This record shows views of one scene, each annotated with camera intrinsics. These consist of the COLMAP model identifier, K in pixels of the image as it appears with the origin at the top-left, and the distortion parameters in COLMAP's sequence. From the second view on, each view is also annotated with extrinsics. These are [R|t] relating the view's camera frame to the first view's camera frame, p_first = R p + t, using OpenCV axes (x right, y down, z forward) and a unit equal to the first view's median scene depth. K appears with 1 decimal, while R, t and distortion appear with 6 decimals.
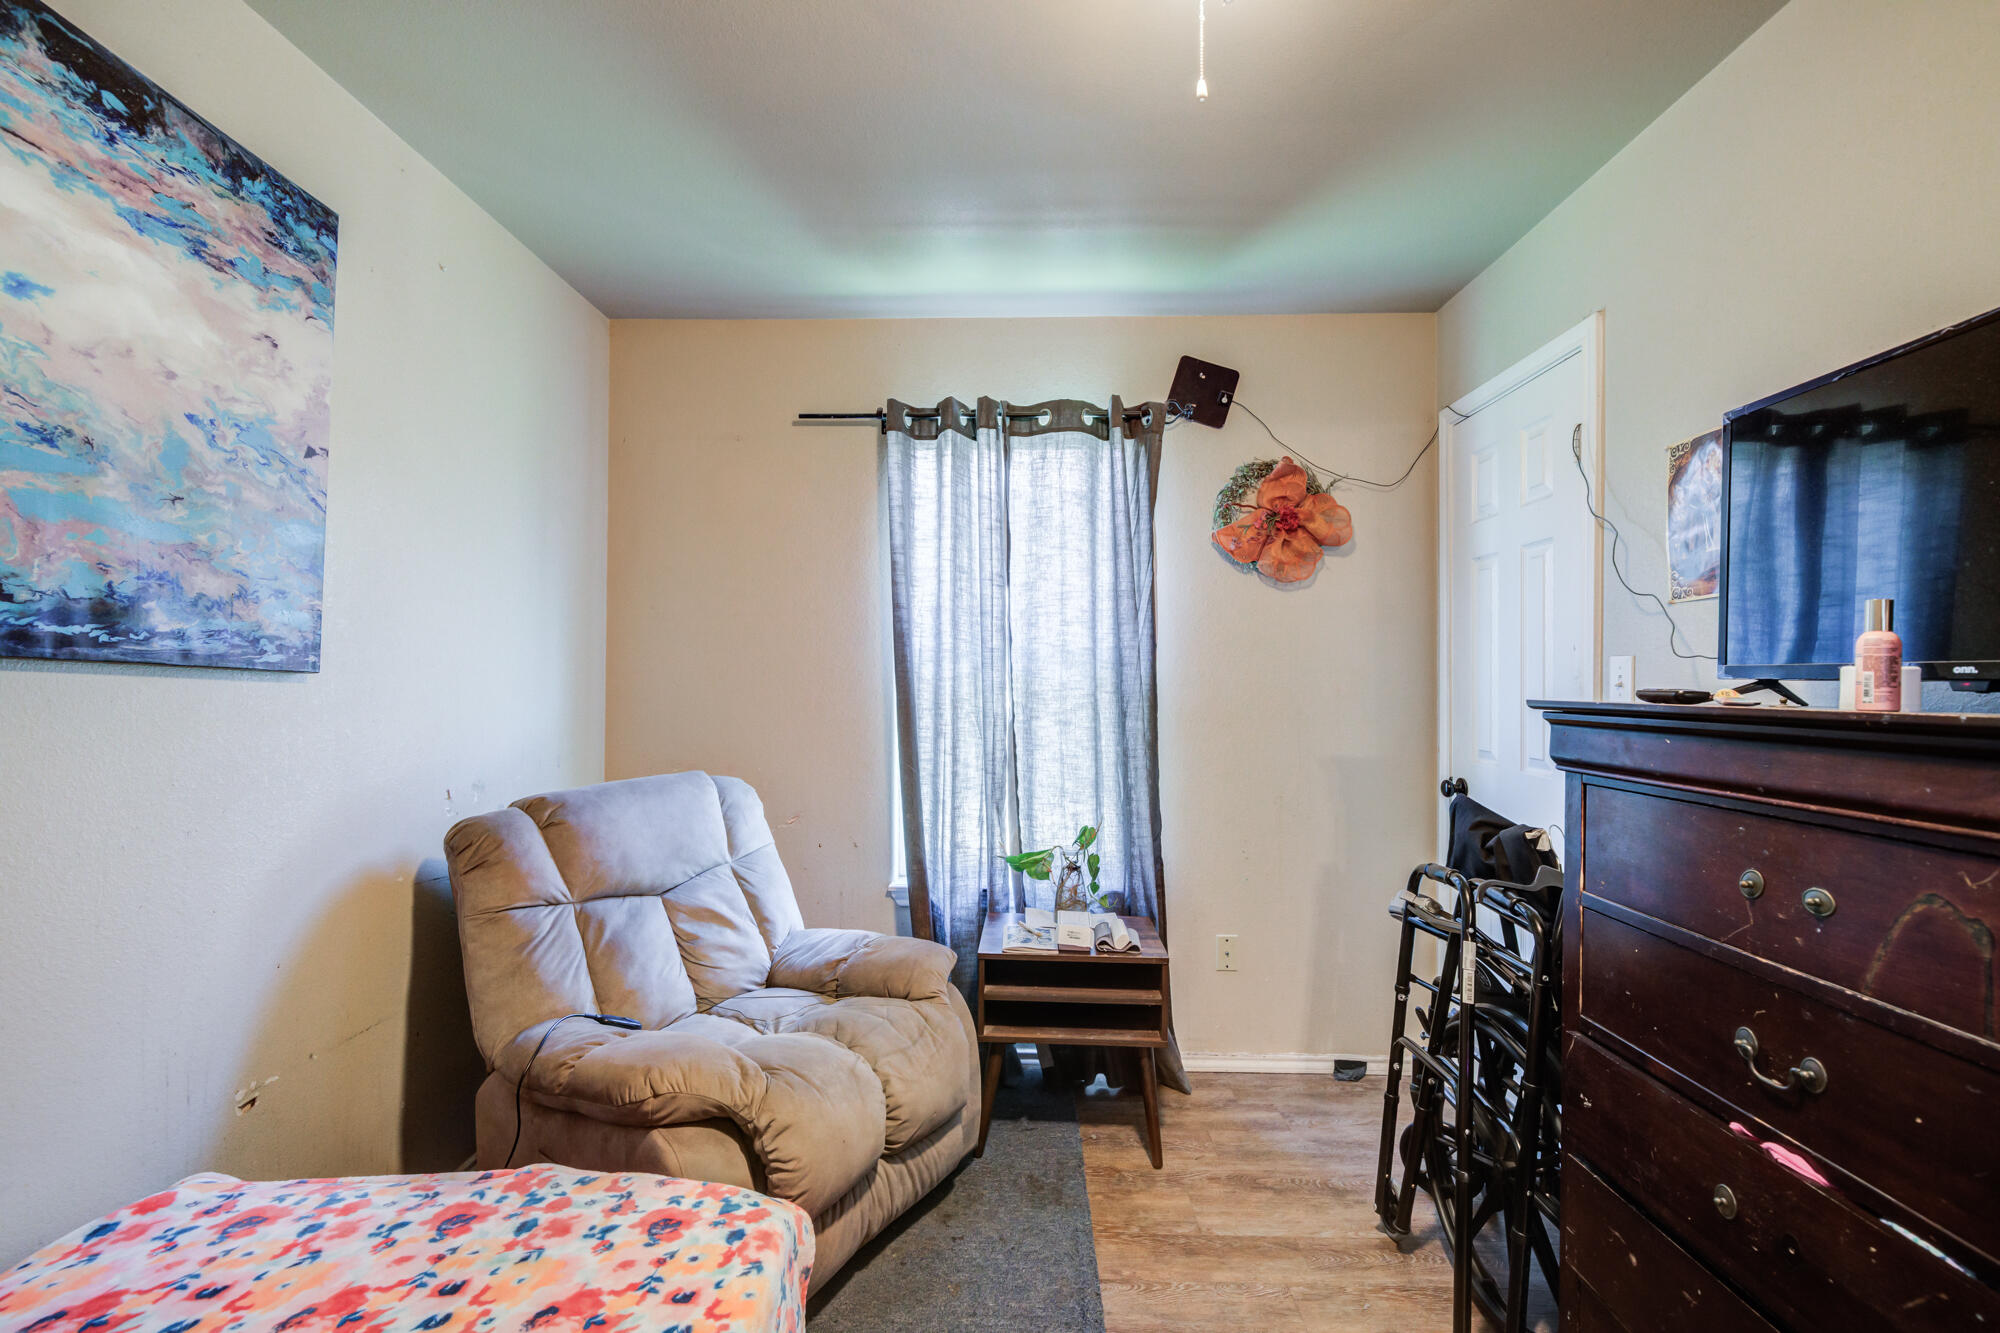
lens RADIAL K [[871.0, 0, 1020.7], [0, 871.0, 663.2], [0, 0, 1]] dist [0.000454, 0.004257]
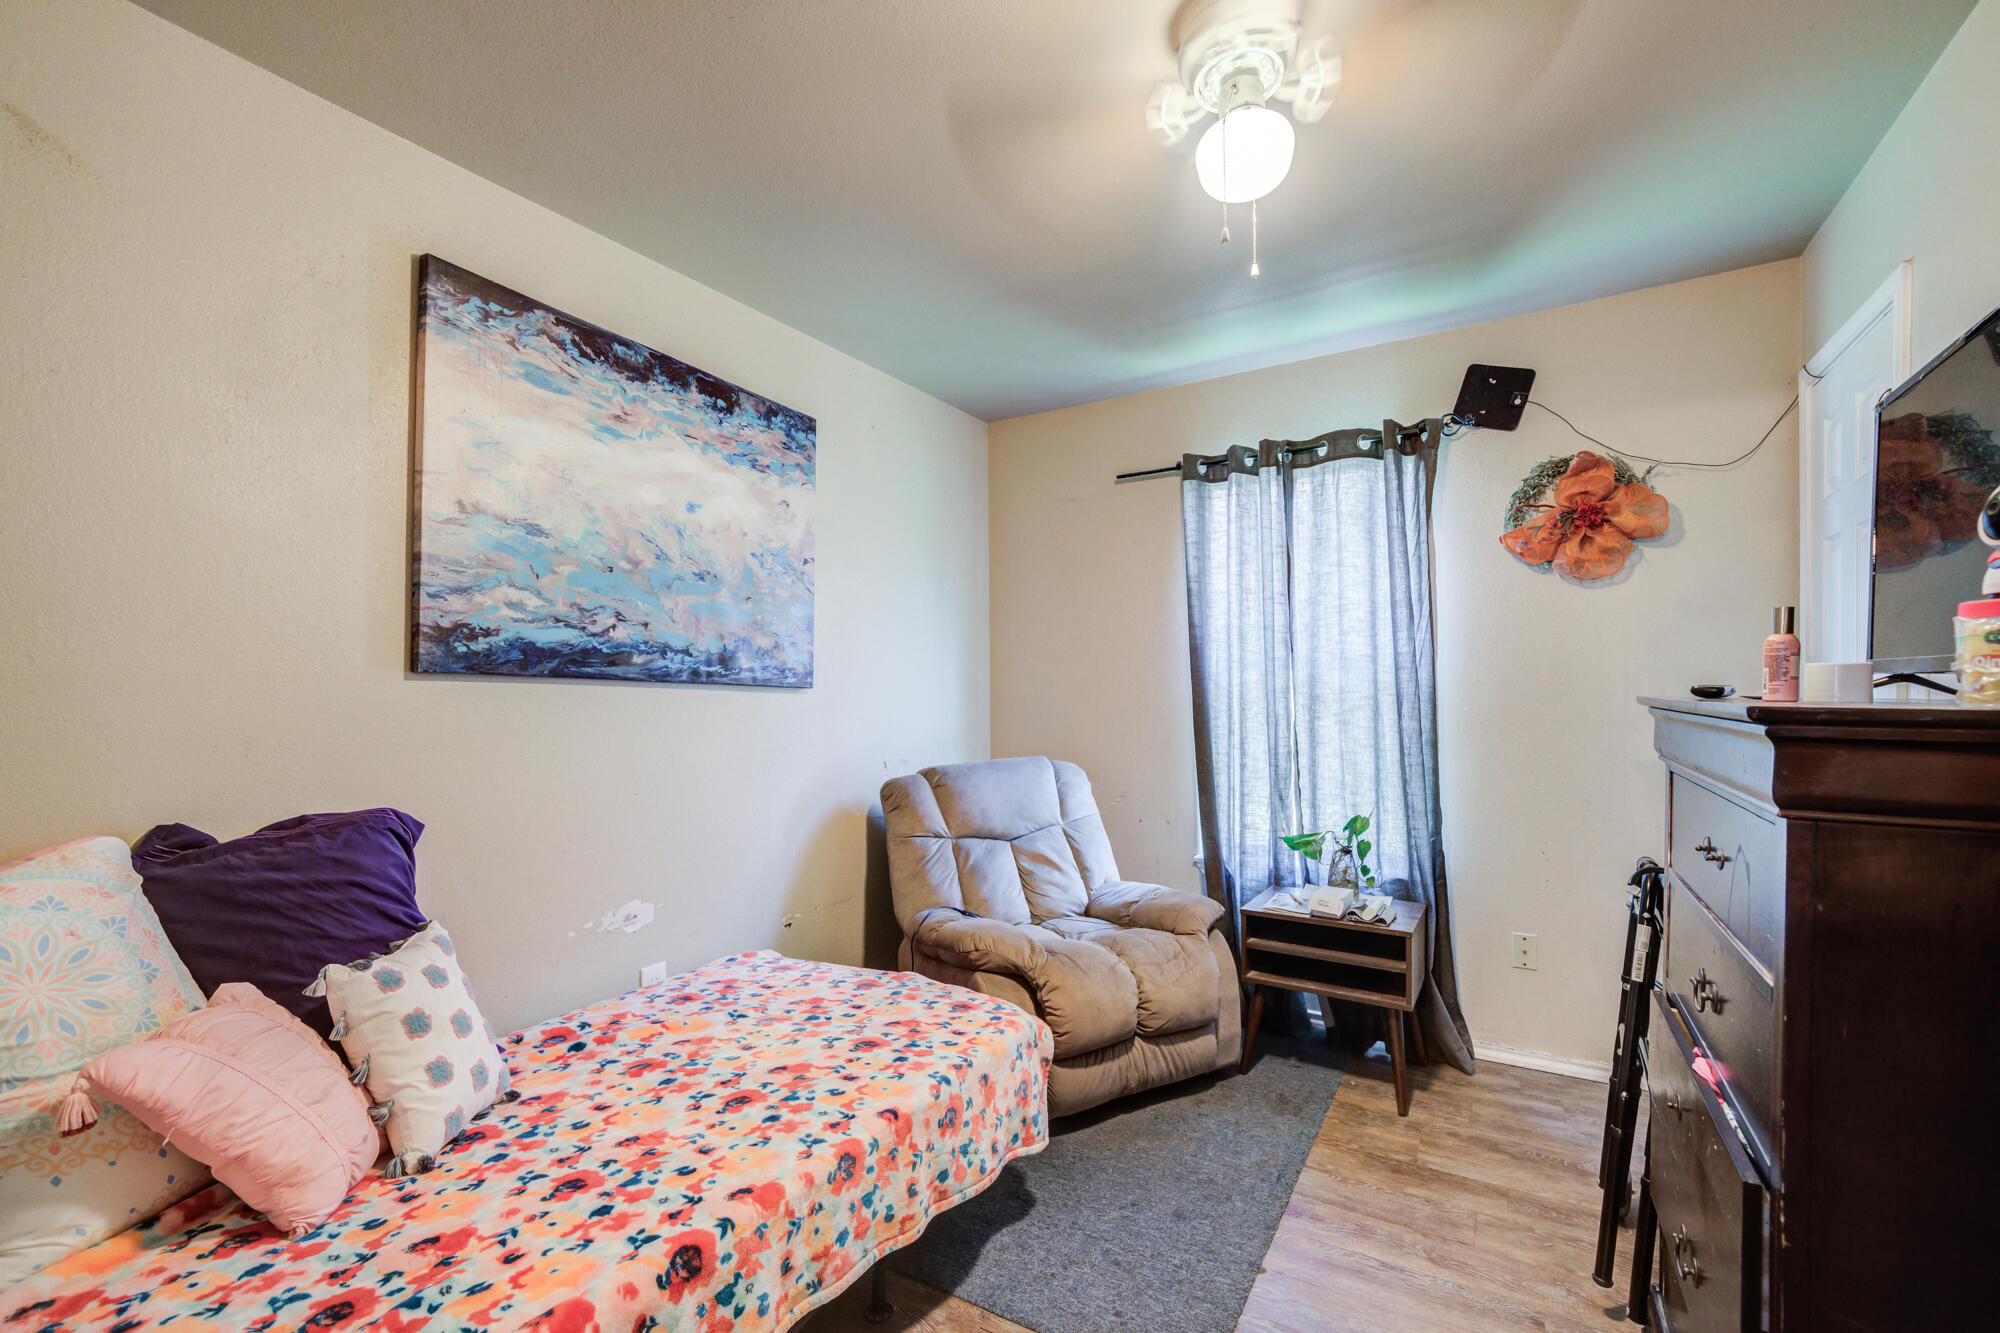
lens RADIAL K [[871.0, 0, 978.4], [0, 871.0, 681.2], [0, 0, 1]] dist [0.000454, 0.004257]
pose [[0.859265, -0.018994, -0.511179, 0.278258], [0.025159, 0.999670, 0.005146, -0.002363], [0.510912, -0.017282, 0.859459, -0.244098]]
